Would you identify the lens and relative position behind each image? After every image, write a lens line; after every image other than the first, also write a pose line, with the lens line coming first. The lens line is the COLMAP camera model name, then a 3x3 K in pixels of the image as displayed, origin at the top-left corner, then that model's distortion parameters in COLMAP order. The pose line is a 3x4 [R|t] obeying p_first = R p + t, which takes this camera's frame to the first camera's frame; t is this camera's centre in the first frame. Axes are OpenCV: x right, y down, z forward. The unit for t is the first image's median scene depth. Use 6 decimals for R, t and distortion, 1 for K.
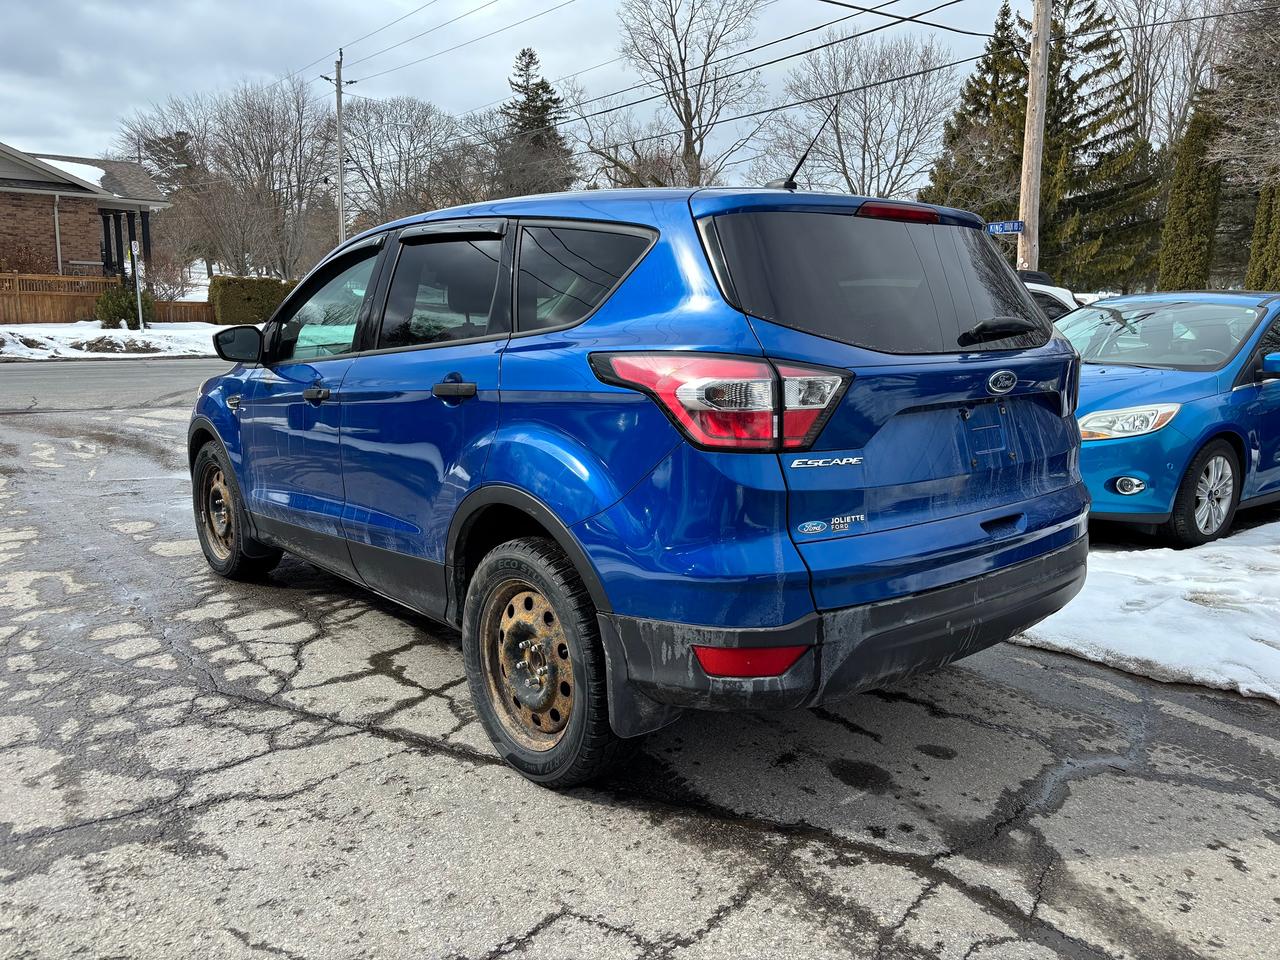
lens RADIAL K [[971.8, 0, 636.2], [0, 971.8, 476.1], [0, 0, 1]] dist [0.047549, -0.051922]
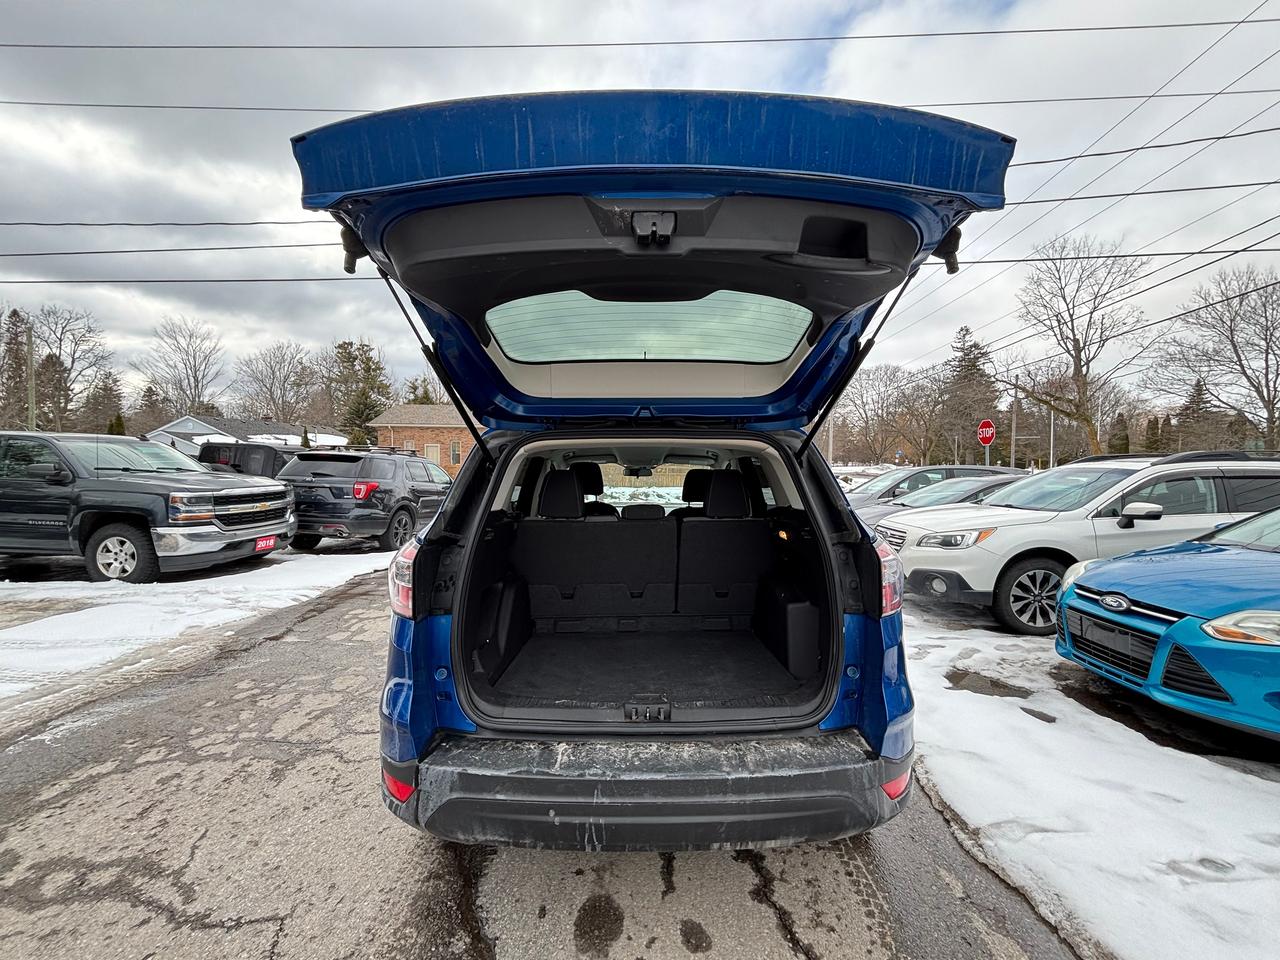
lens RADIAL K [[516.6, 0, 635.9], [0, 516.6, 477.4], [0, 0, 1]] dist [-0.000398, 0.000696]
pose [[0.770413, -0.000478, -0.637545, 0.523473], [-0.107929, 0.985469, -0.131160, -0.098276], [0.628344, 0.169856, 0.759166, 0.407055]]
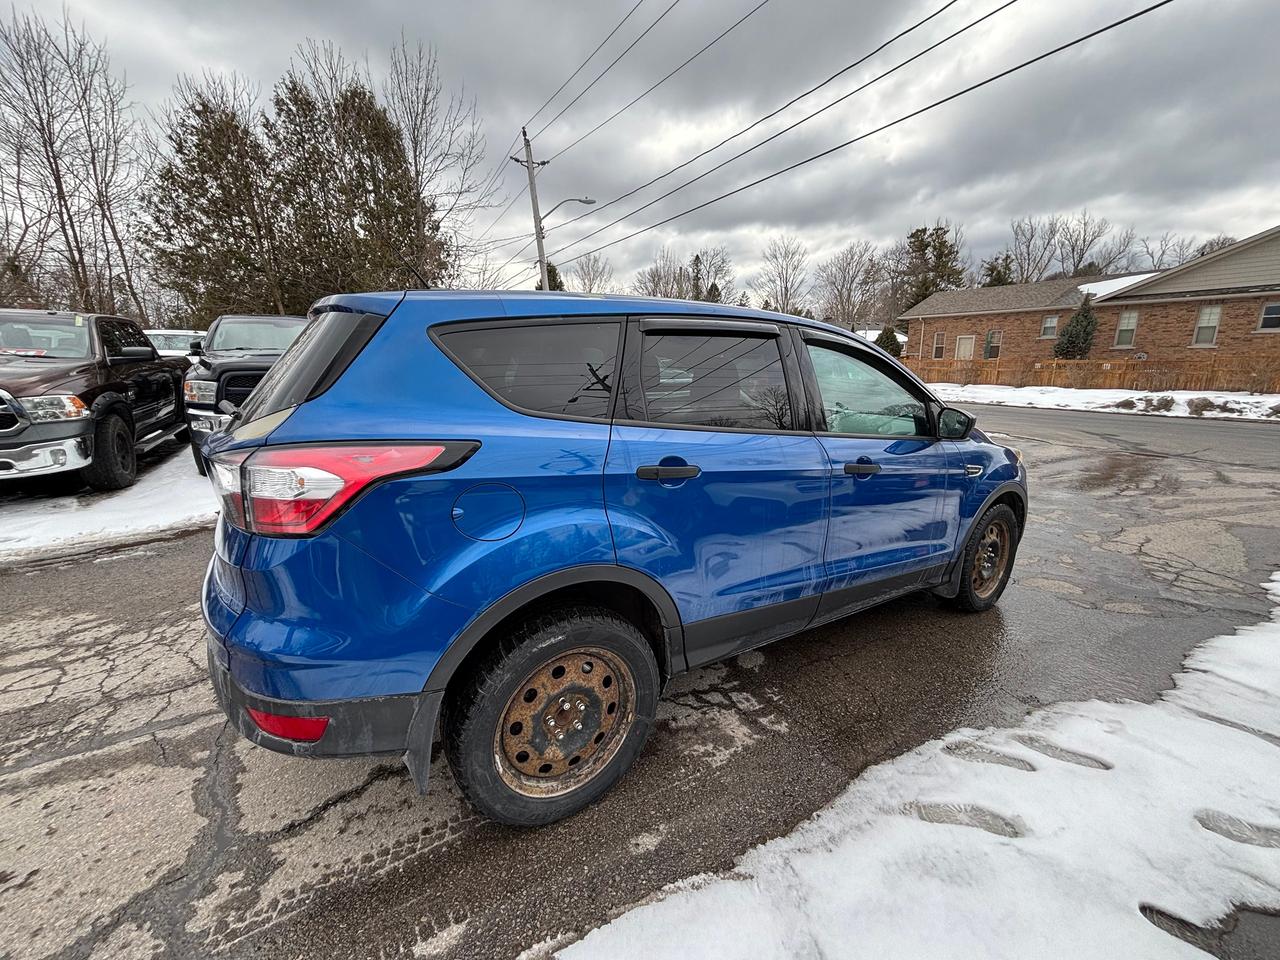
lens RADIAL K [[516.6, 0, 641.8], [0, 516.6, 458.4], [0, 0, 1]] dist [-0.000398, 0.000696]
pose [[-0.115933, 0.167397, -0.979049, 0.736957], [-0.181561, 0.965517, 0.186582, -0.241042], [0.976522, 0.199388, -0.081543, 1.196199]]
